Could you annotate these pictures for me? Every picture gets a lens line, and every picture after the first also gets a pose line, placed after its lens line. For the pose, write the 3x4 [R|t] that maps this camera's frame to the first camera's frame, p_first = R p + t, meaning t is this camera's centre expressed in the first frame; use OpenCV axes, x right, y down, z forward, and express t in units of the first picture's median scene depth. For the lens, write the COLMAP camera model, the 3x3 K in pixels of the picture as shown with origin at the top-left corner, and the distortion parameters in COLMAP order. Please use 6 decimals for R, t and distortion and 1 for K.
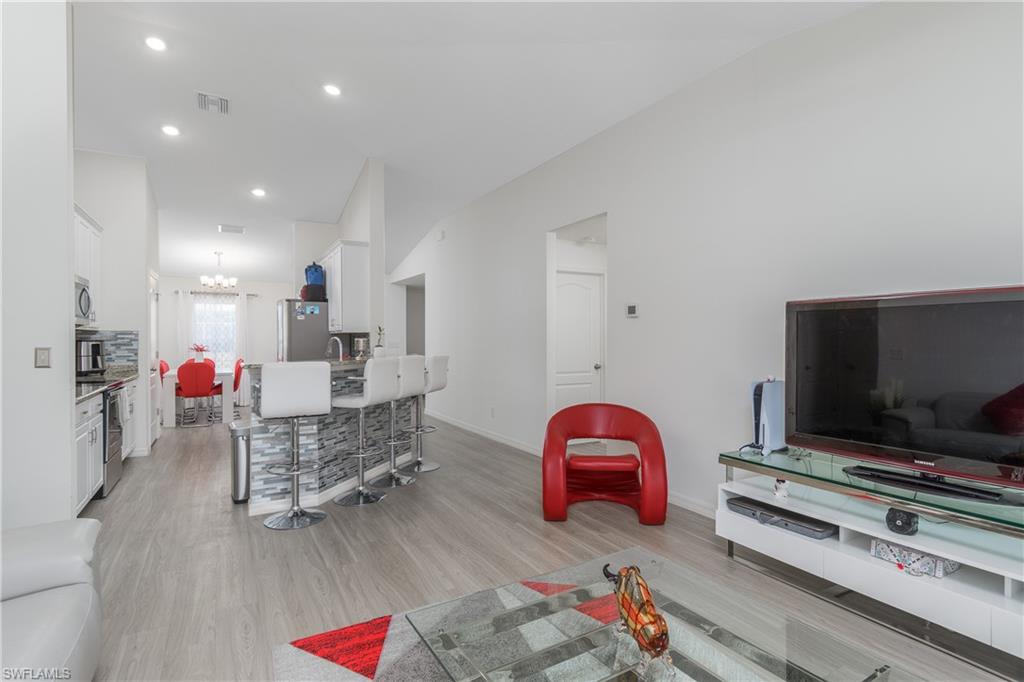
lens RADIAL K [[513.8, 0, 506.8], [0, 513.8, 341.7], [0, 0, 1]] dist [0.000861, -0.000210]
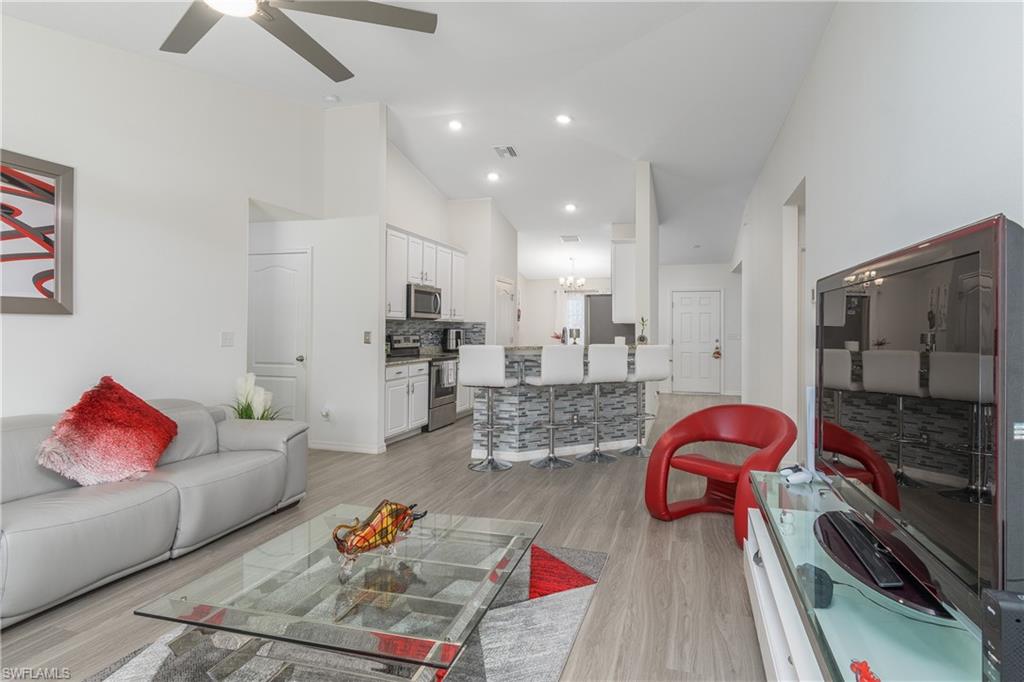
lens RADIAL K [[517.1, 0, 517.1], [0, 517.1, 324.9], [0, 0, 1]] dist [-0.001168, -0.000190]
pose [[0.700276, 0.001173, -0.713871, 0.524638], [-0.012774, 0.999859, -0.010888, 0.000232], [0.713758, 0.016743, 0.700192, 0.113651]]
